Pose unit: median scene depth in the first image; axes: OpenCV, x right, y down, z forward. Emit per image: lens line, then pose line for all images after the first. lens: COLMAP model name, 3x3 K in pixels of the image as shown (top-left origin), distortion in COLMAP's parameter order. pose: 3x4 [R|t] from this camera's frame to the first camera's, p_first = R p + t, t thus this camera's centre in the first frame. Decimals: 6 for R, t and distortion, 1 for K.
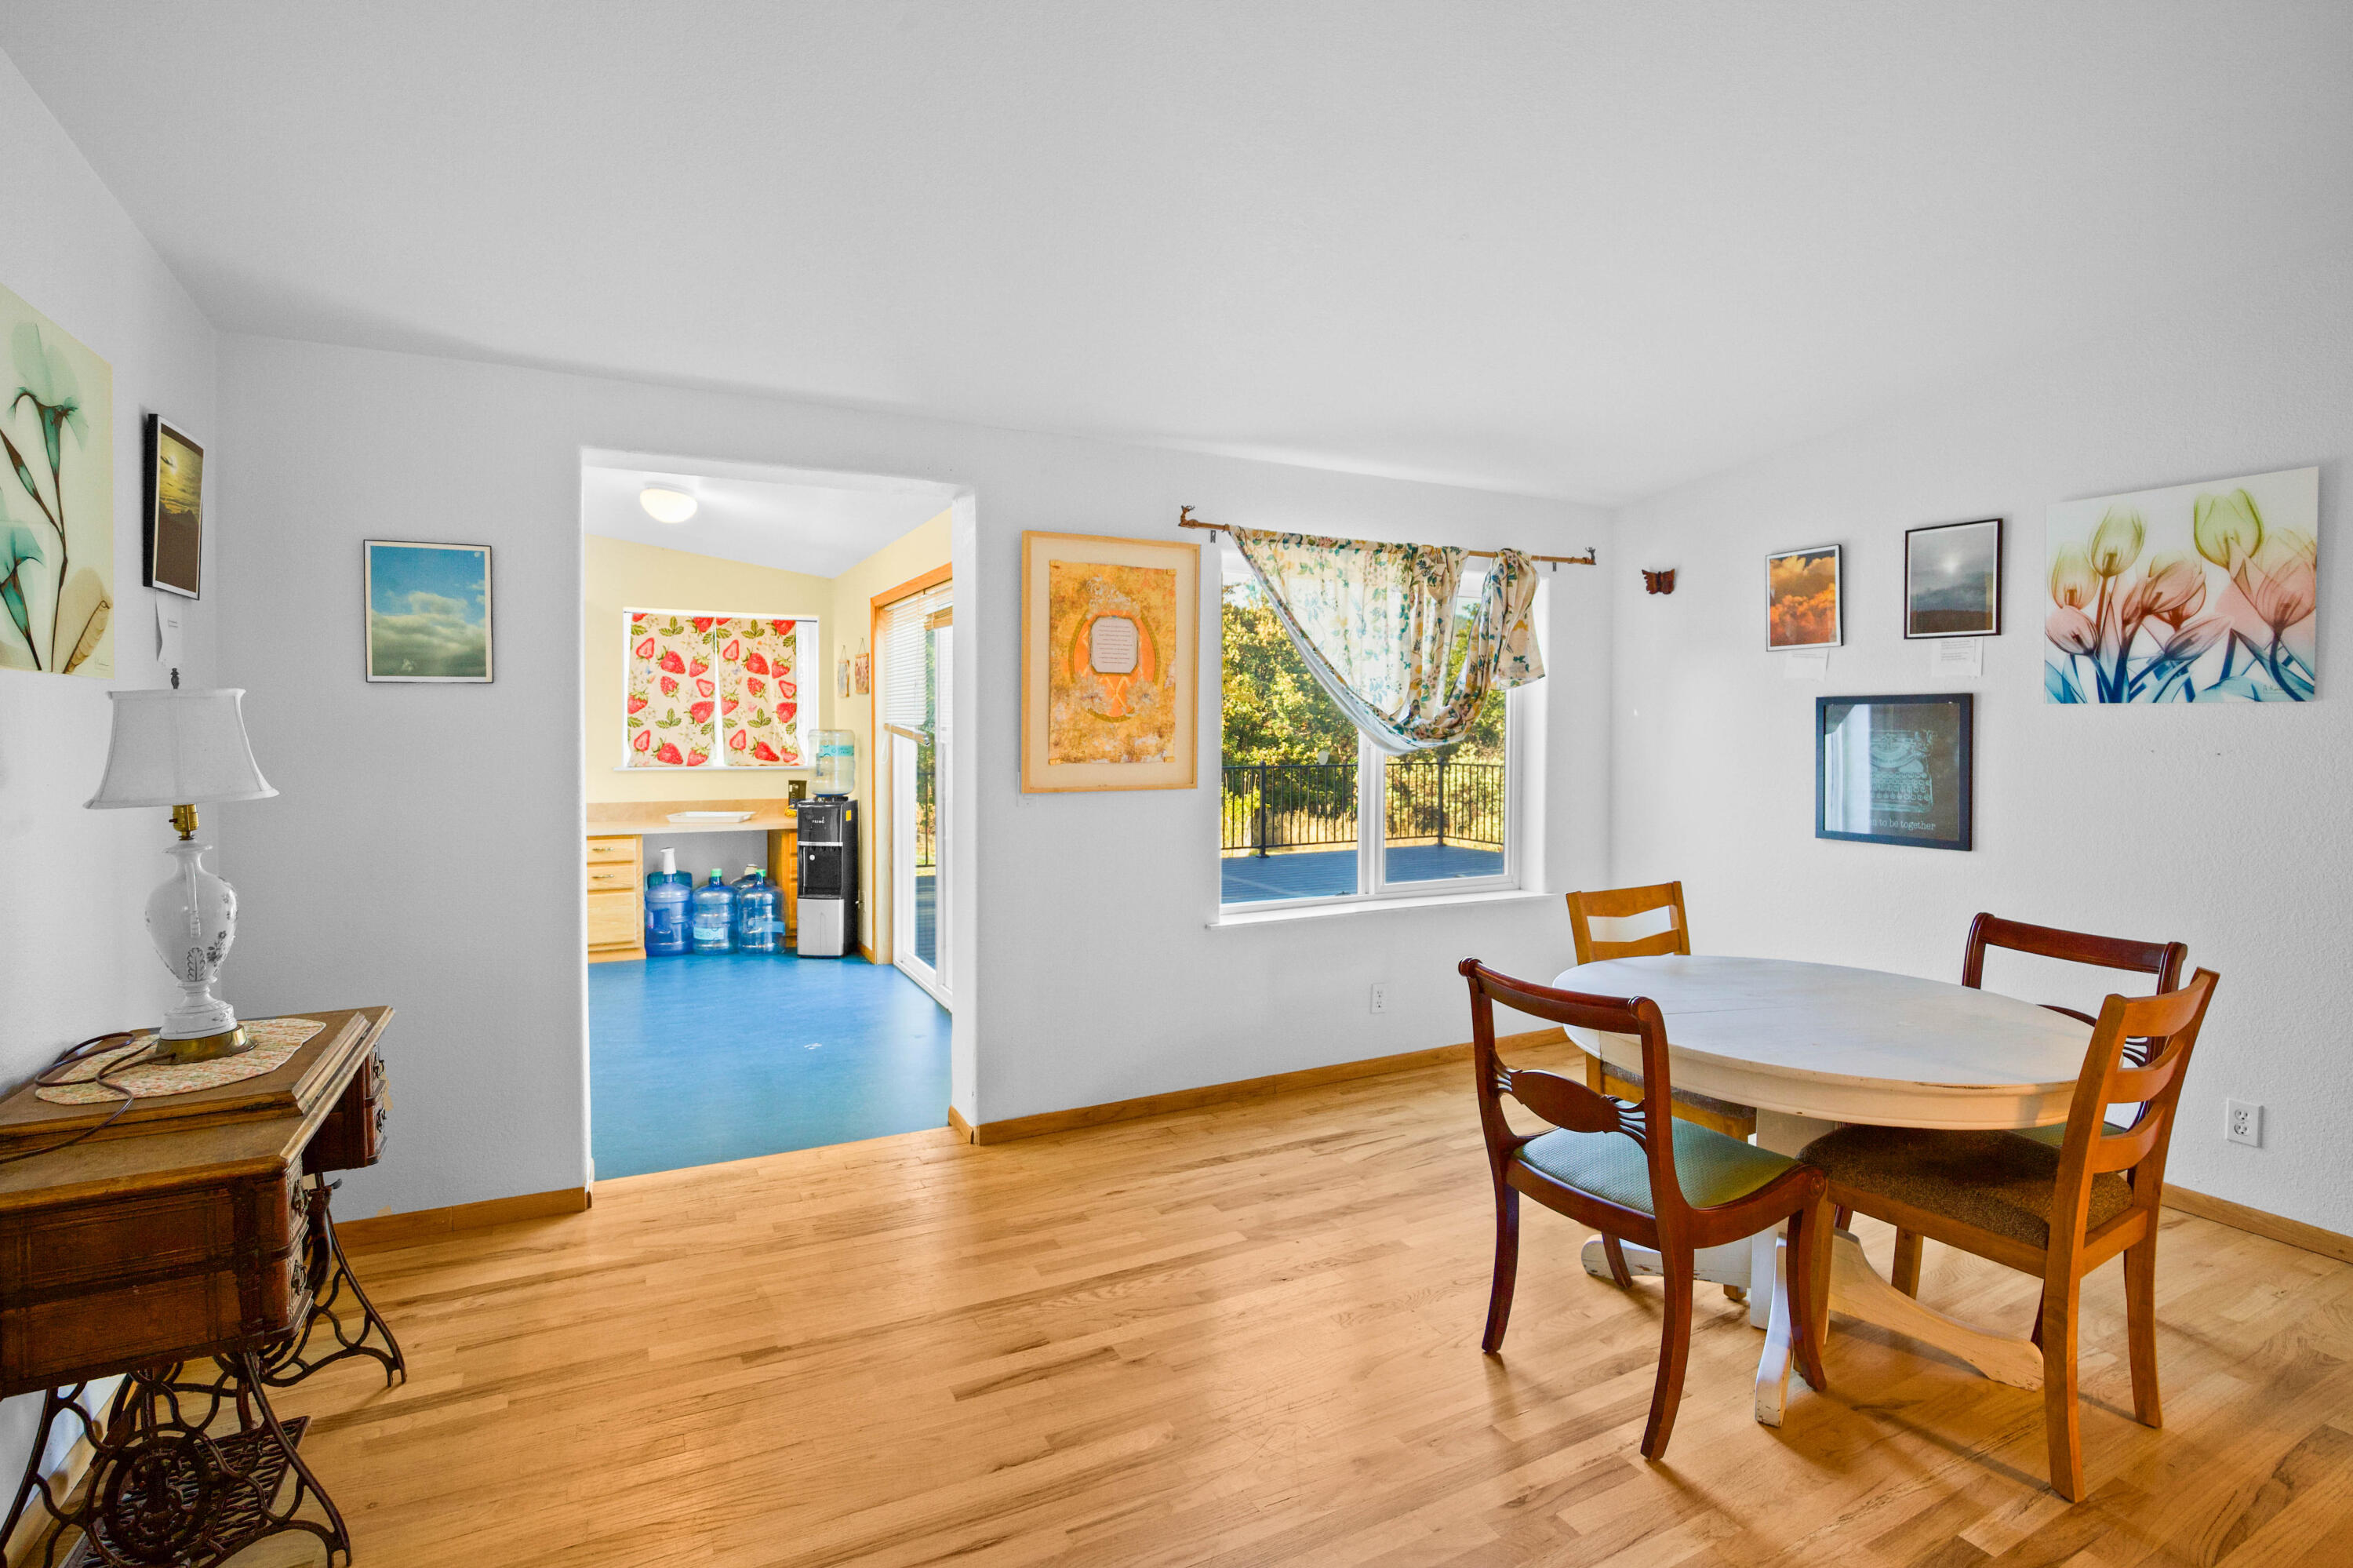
lens RADIAL K [[1095.6, 0, 1164.9], [0, 1095.6, 738.0], [0, 0, 1]] dist [-0.029632, 0.005844]
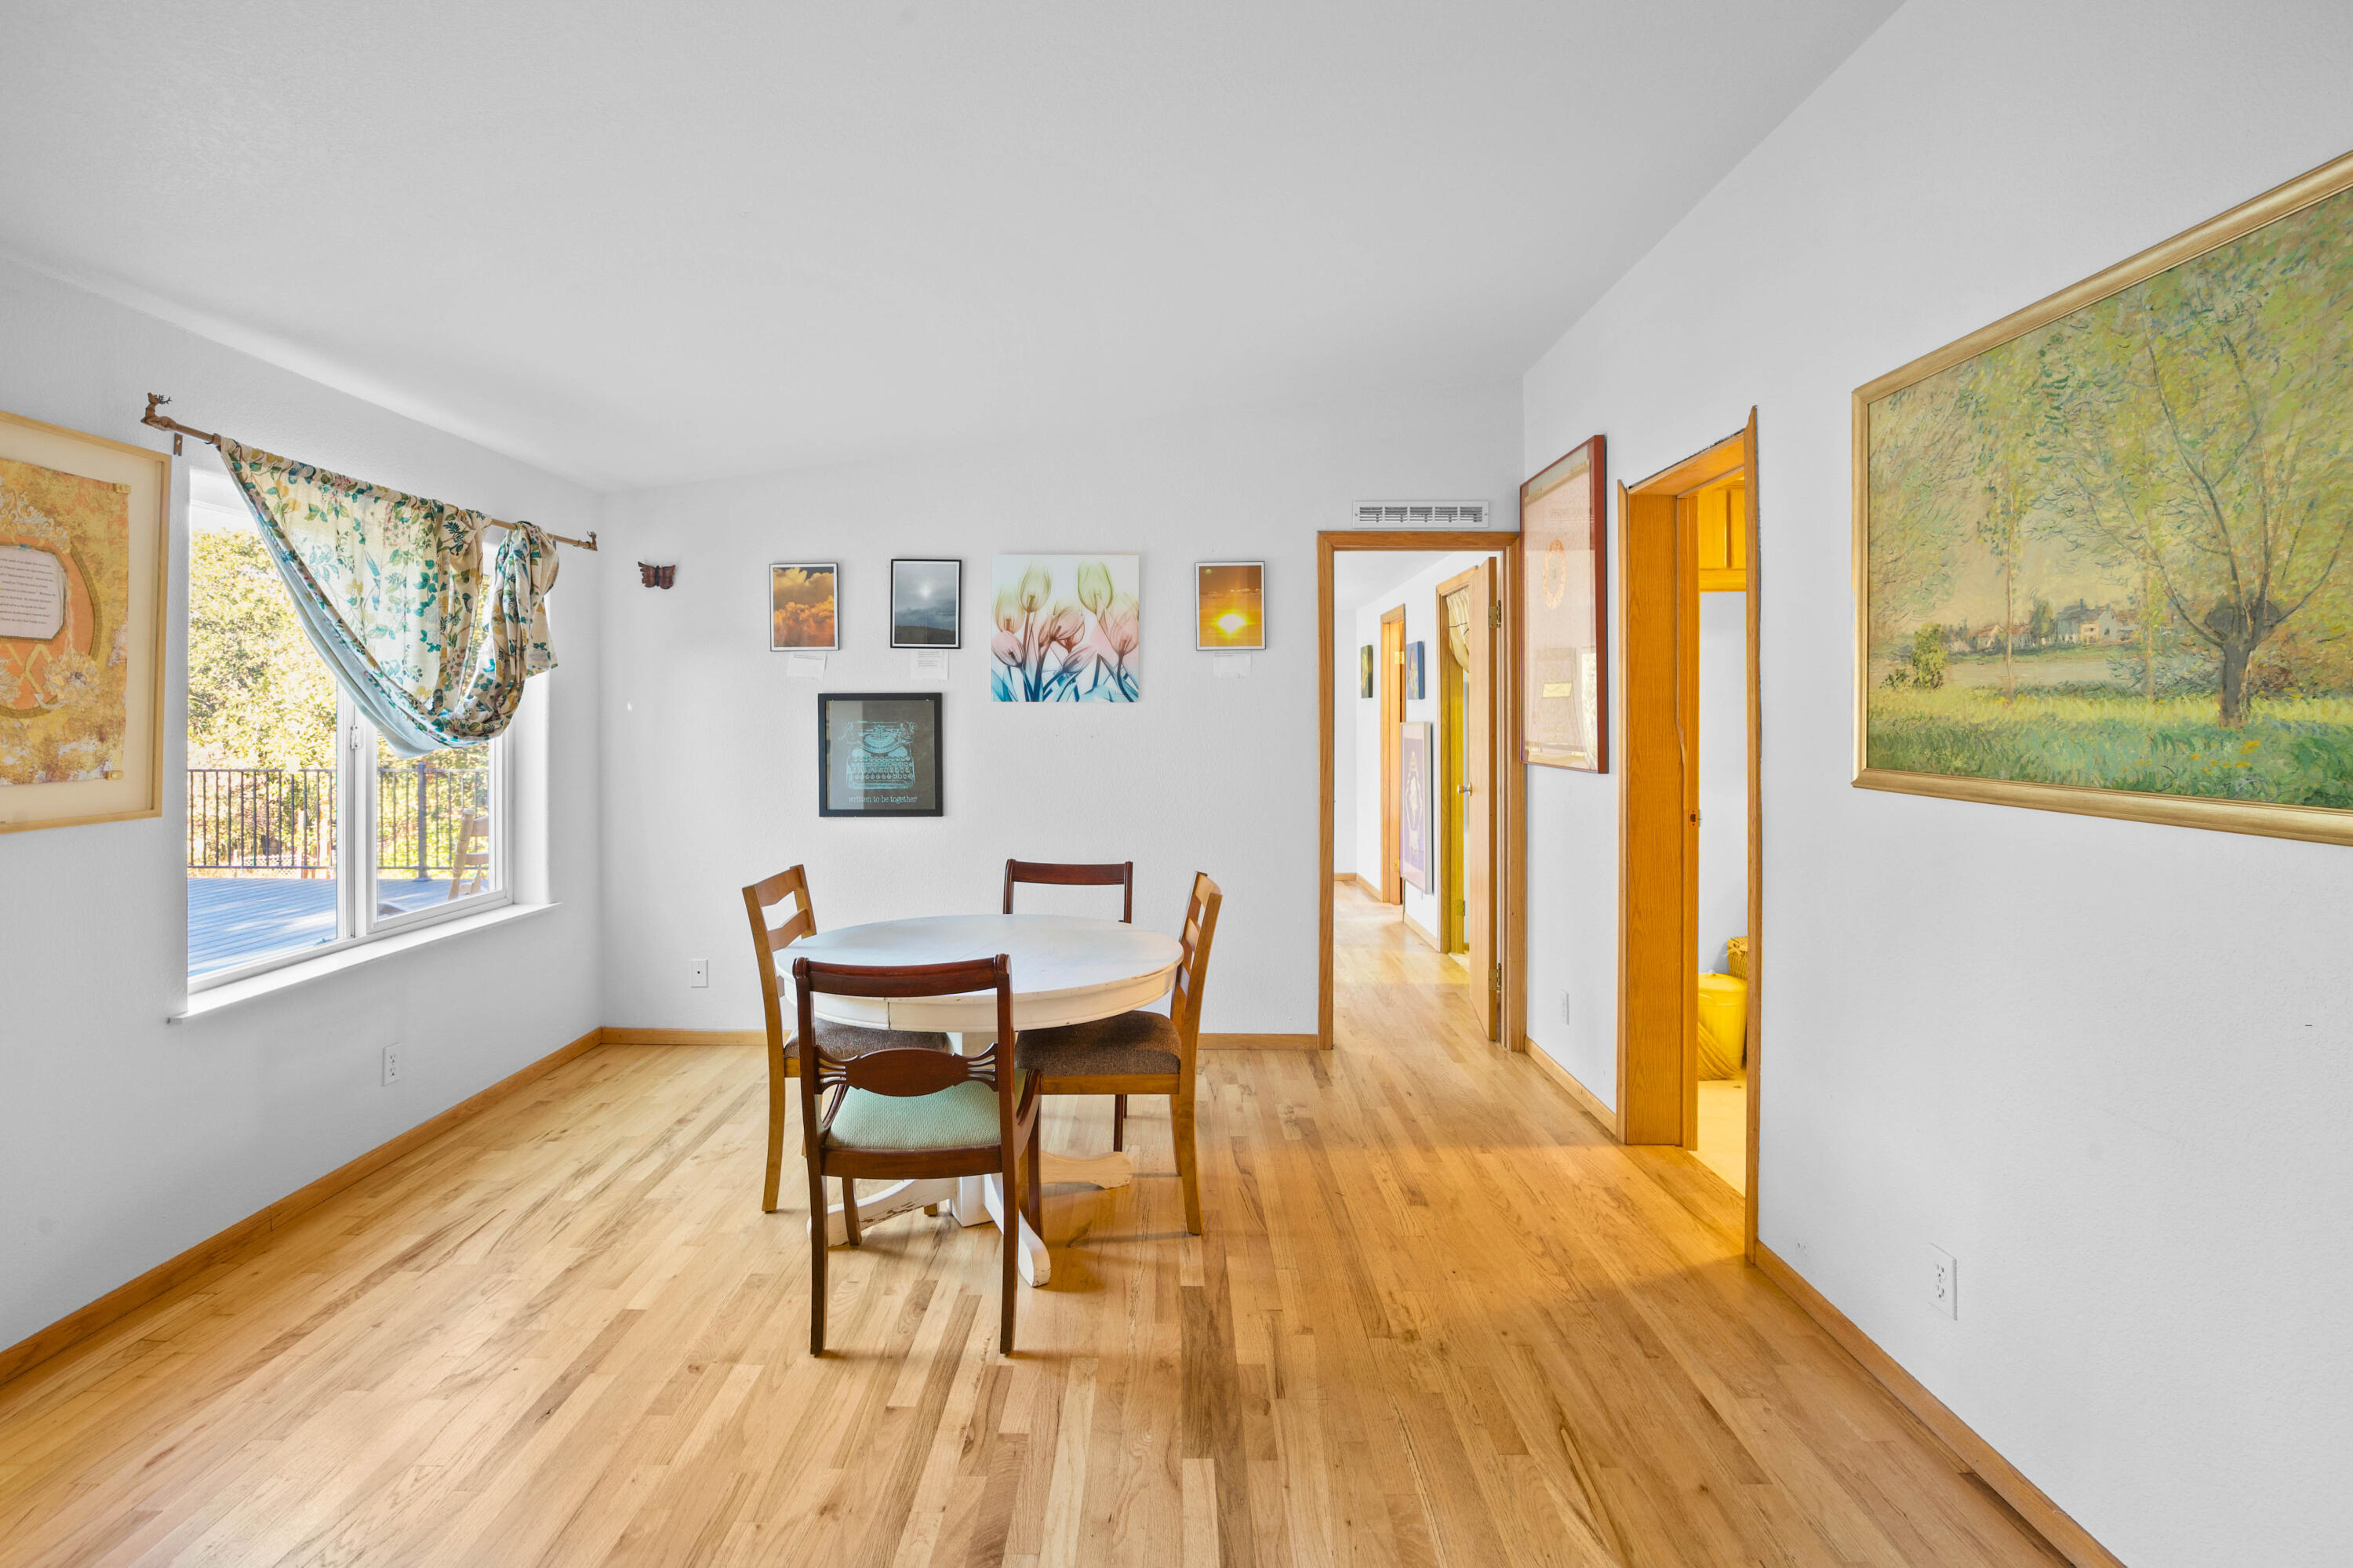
lens RADIAL K [[1095.6, 0, 1149.3], [0, 1095.6, 703.0], [0, 0, 1]] dist [-0.029632, 0.005844]
pose [[0.475877, 0.008179, 0.879474, -0.266307], [0.012849, 0.999785, -0.016250, -0.004914], [-0.879418, 0.019034, 0.475670, 0.156262]]
